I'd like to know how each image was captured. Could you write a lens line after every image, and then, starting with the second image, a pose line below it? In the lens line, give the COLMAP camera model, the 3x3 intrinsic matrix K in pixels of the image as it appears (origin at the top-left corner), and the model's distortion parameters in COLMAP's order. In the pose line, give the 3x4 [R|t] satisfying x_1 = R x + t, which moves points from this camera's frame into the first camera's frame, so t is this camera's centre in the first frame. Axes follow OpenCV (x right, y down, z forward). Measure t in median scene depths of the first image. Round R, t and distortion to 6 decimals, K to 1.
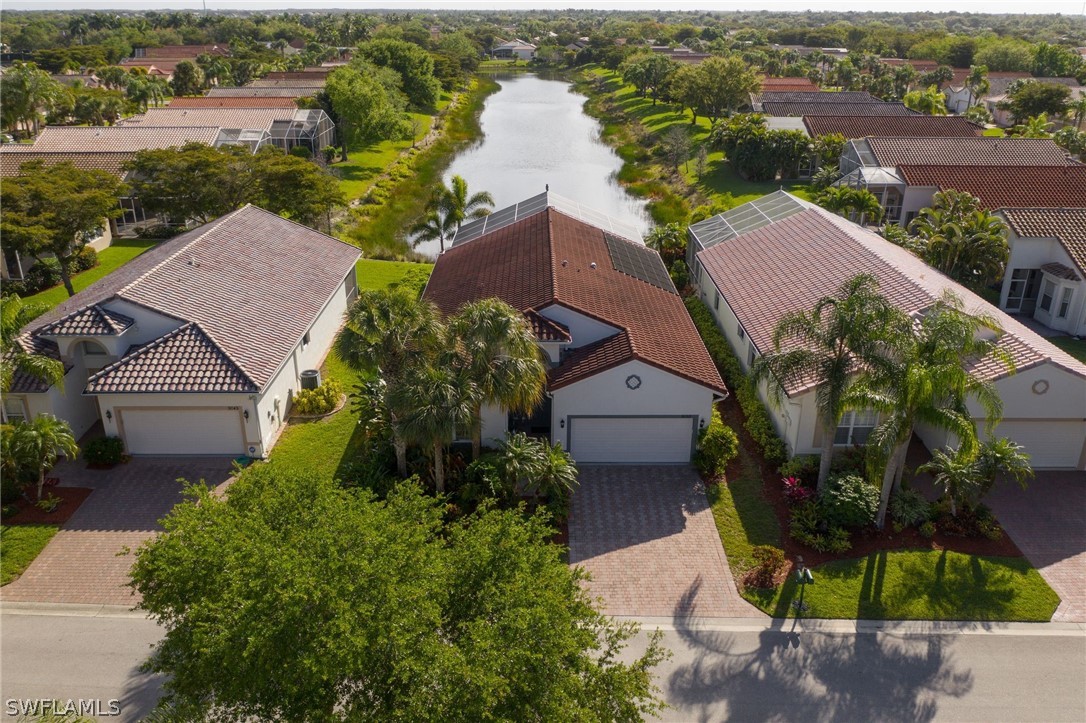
lens RADIAL K [[882.4, 0, 546.0], [0, 882.4, 366.7], [0, 0, 1]] dist [-0.021646, 0.007057]
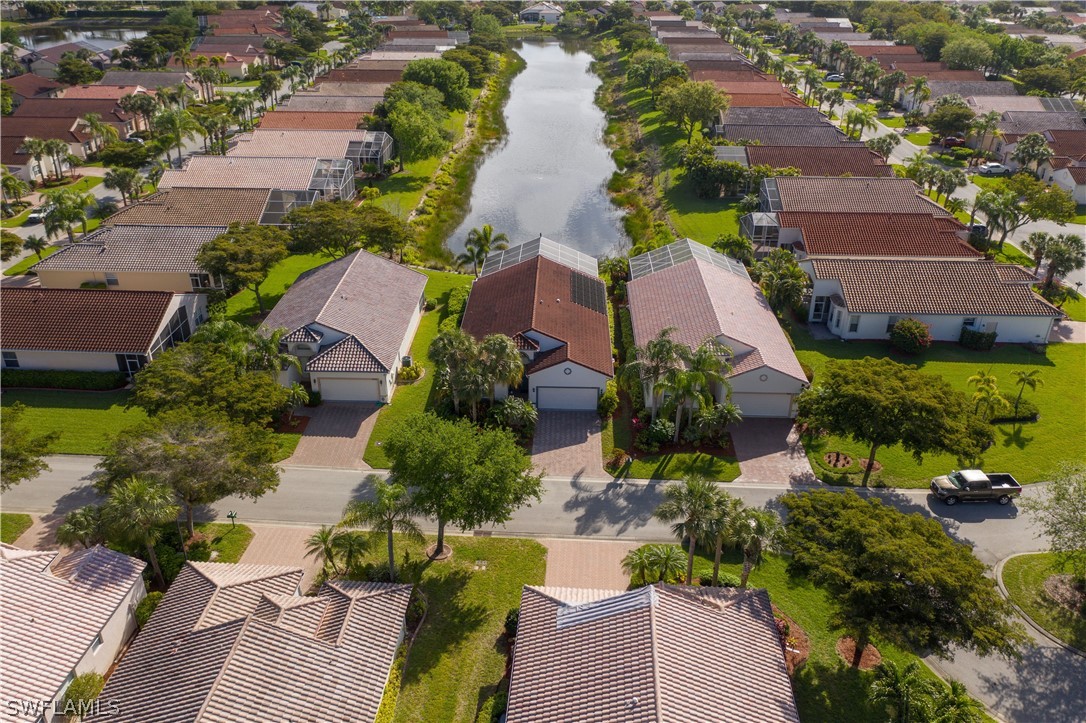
lens RADIAL K [[882.4, 0, 538.0], [0, 882.4, 358.0], [0, 0, 1]] dist [-0.021646, 0.007057]
pose [[0.999038, 0.018752, -0.039641, 0.102938], [-0.015909, 0.997360, 0.070845, -0.148031], [0.040865, -0.070147, 0.996699, -0.993875]]
